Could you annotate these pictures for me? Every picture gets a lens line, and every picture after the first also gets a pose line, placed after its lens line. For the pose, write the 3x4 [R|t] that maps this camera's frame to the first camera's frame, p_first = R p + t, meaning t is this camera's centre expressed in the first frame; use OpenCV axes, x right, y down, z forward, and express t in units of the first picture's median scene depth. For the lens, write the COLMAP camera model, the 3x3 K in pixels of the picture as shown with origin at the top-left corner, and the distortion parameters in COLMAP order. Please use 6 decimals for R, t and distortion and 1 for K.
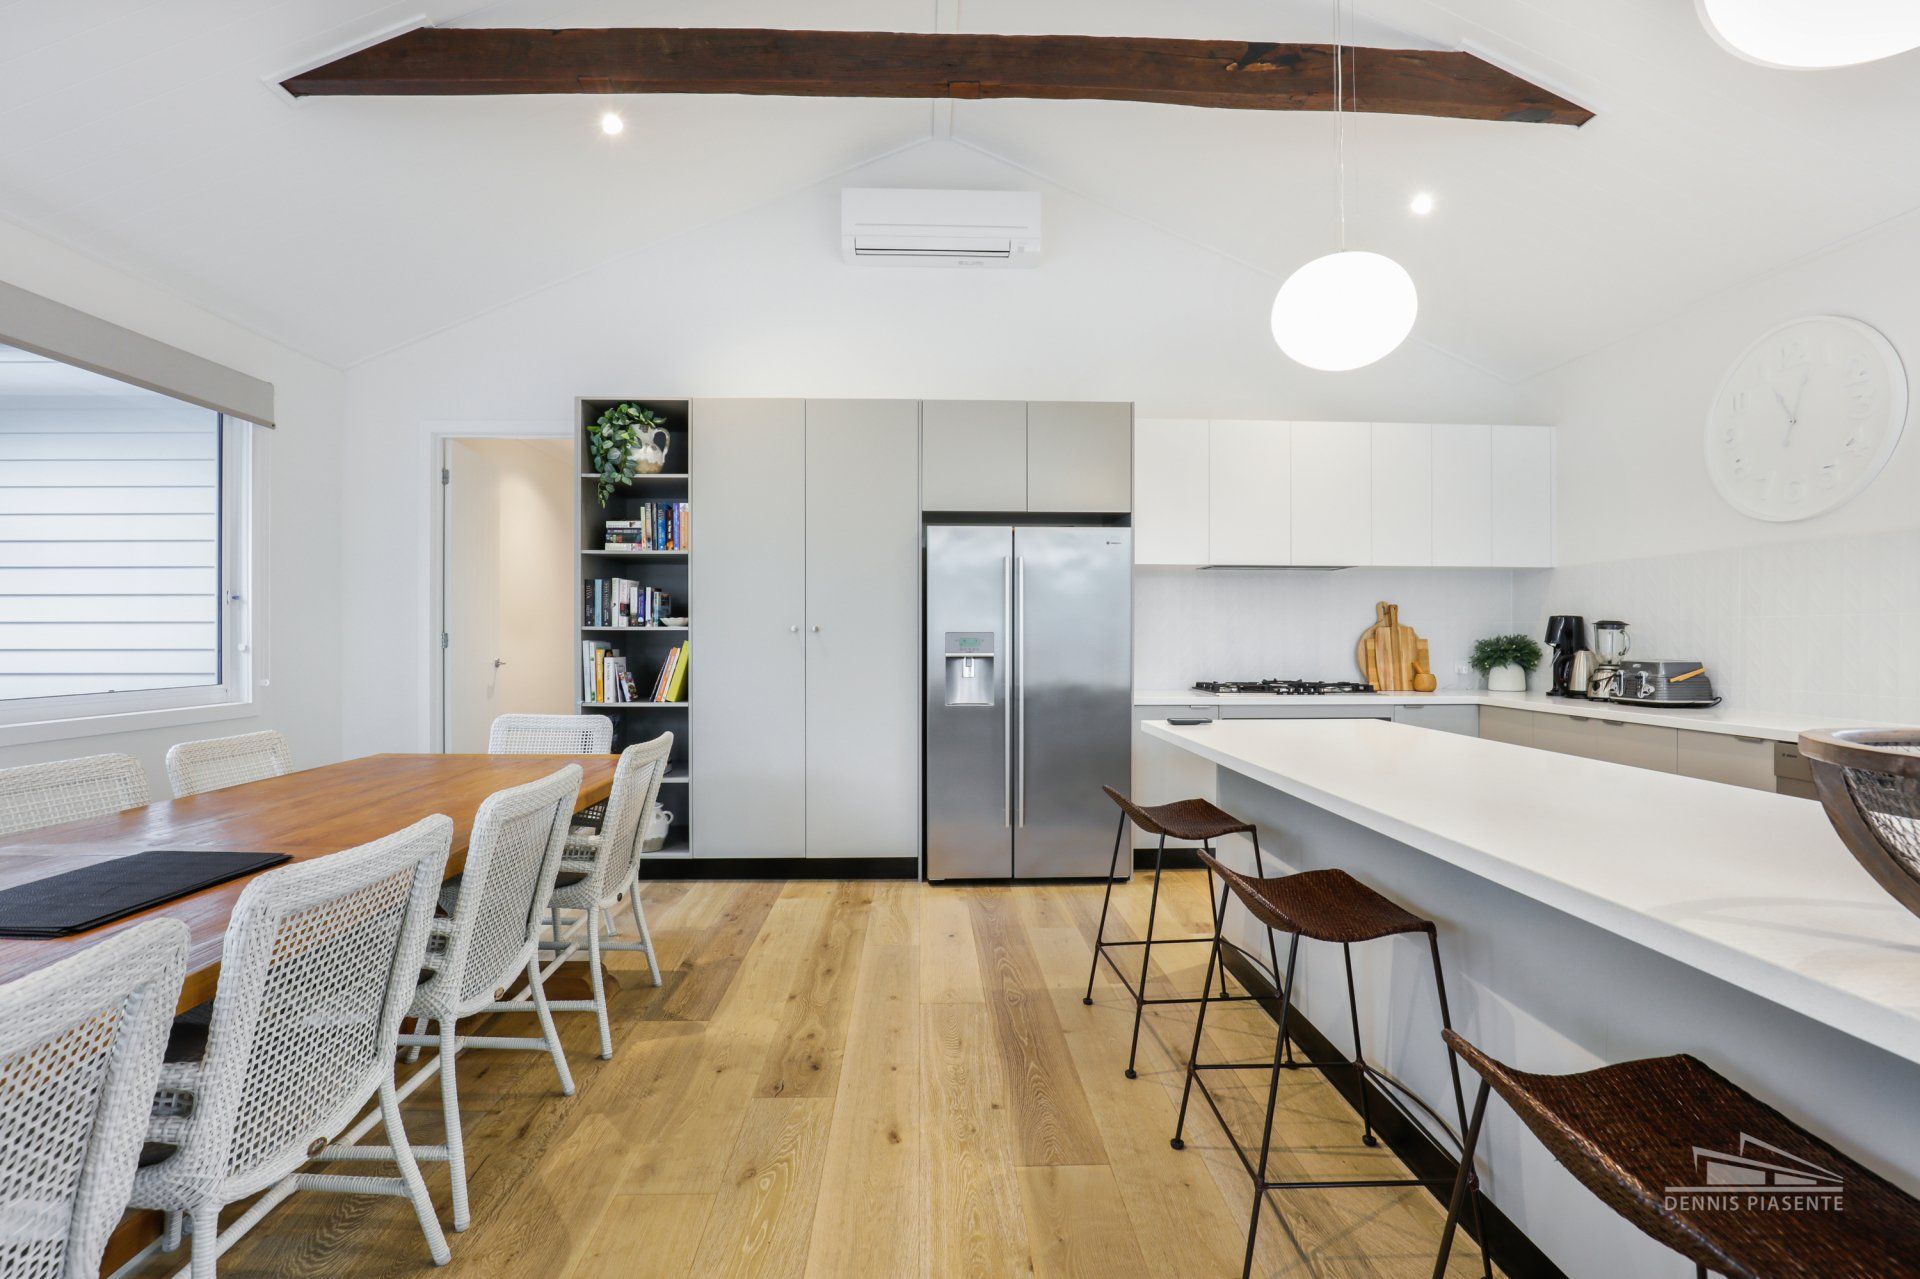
lens RADIAL K [[876.1, 0, 958.3], [0, 876.1, 642.4], [0, 0, 1]] dist [-0.029076, -0.000705]
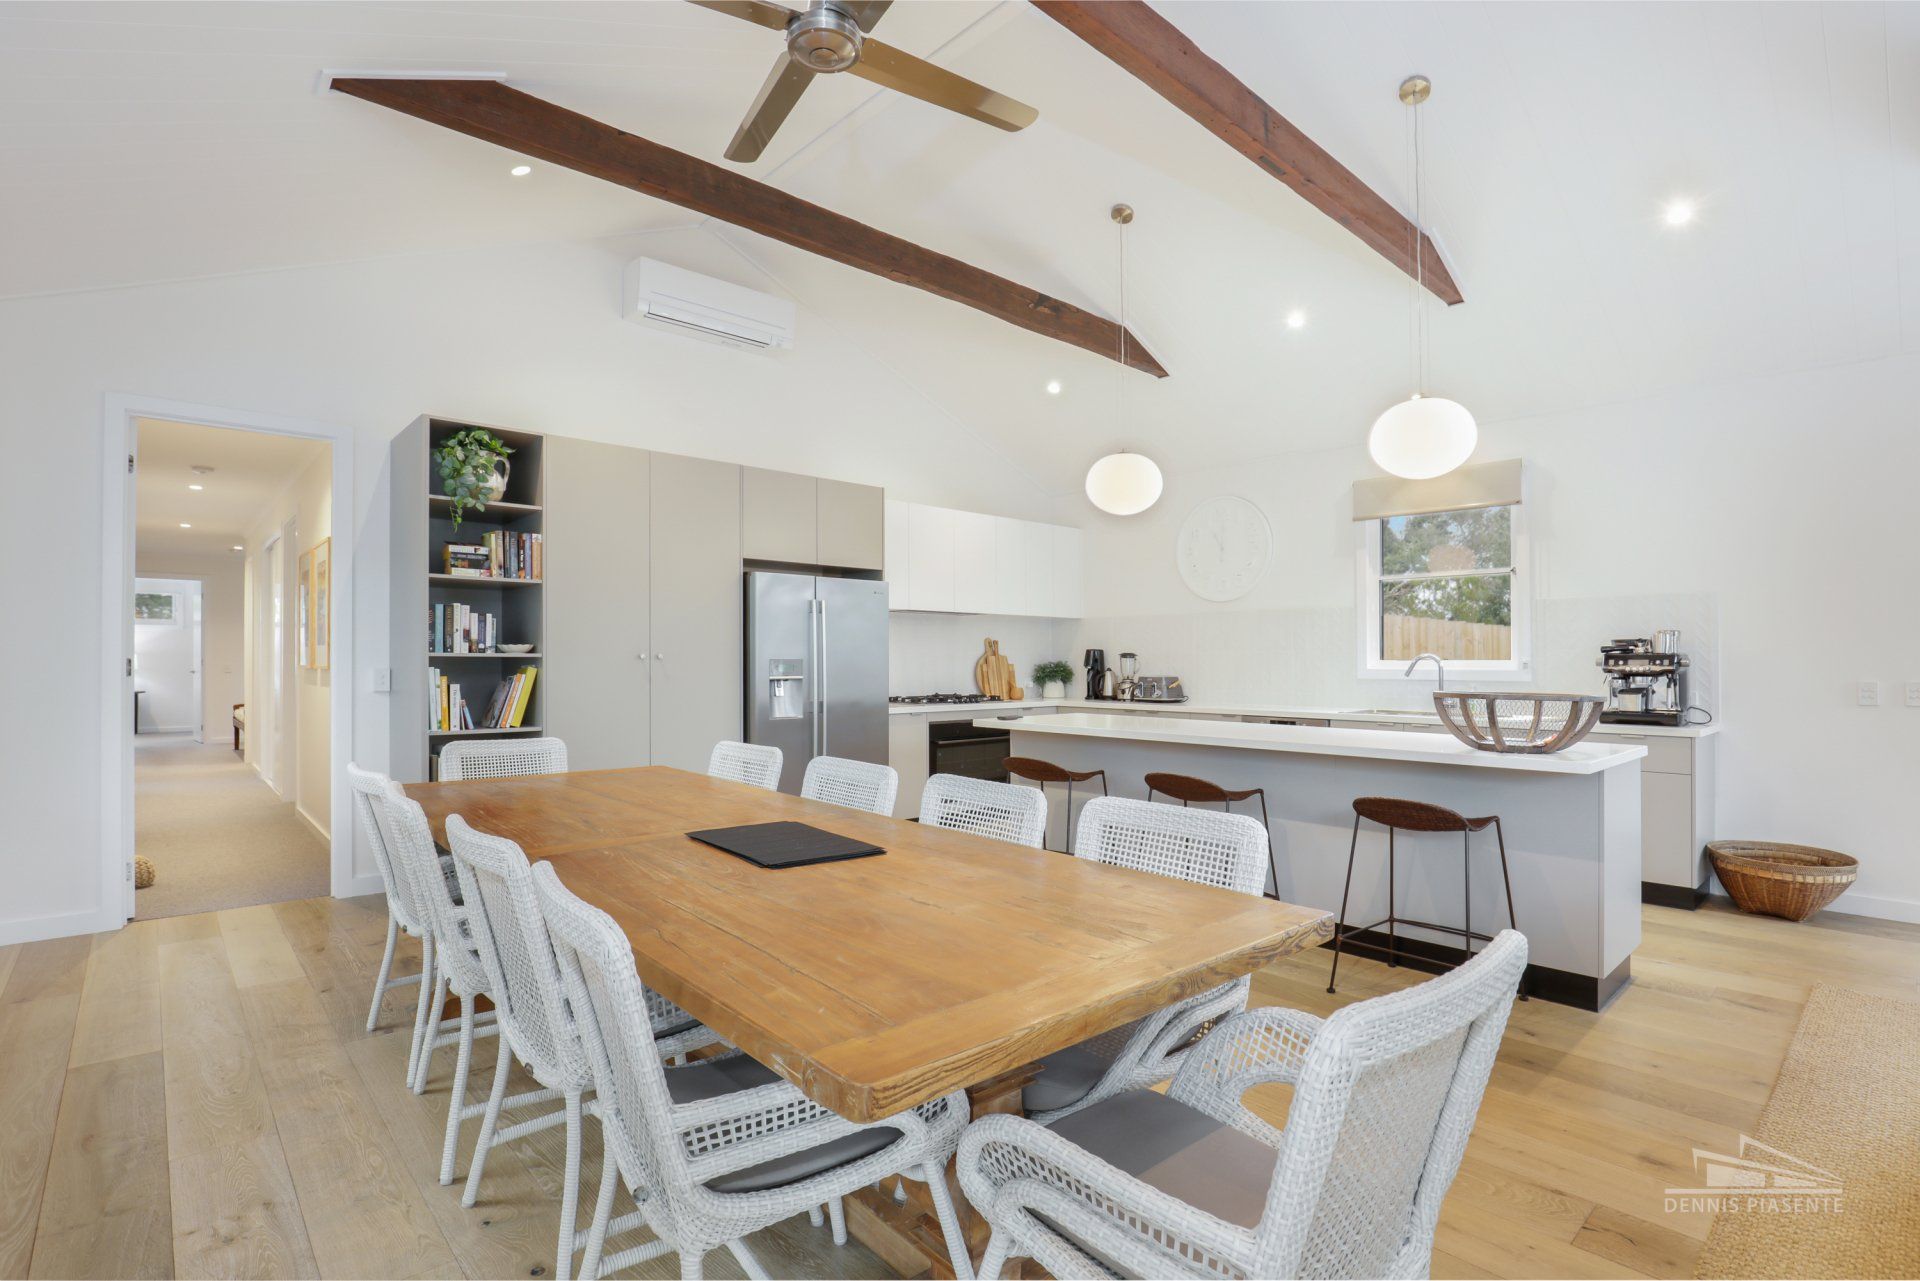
lens RADIAL K [[876.1, 0, 948.6], [0, 876.1, 647.9], [0, 0, 1]] dist [-0.029076, -0.000705]
pose [[0.779375, 0.009912, 0.626479, -0.574143], [0.003514, 0.999790, -0.020191, -0.001768], [-0.626548, 0.017938, 0.779177, -0.106451]]
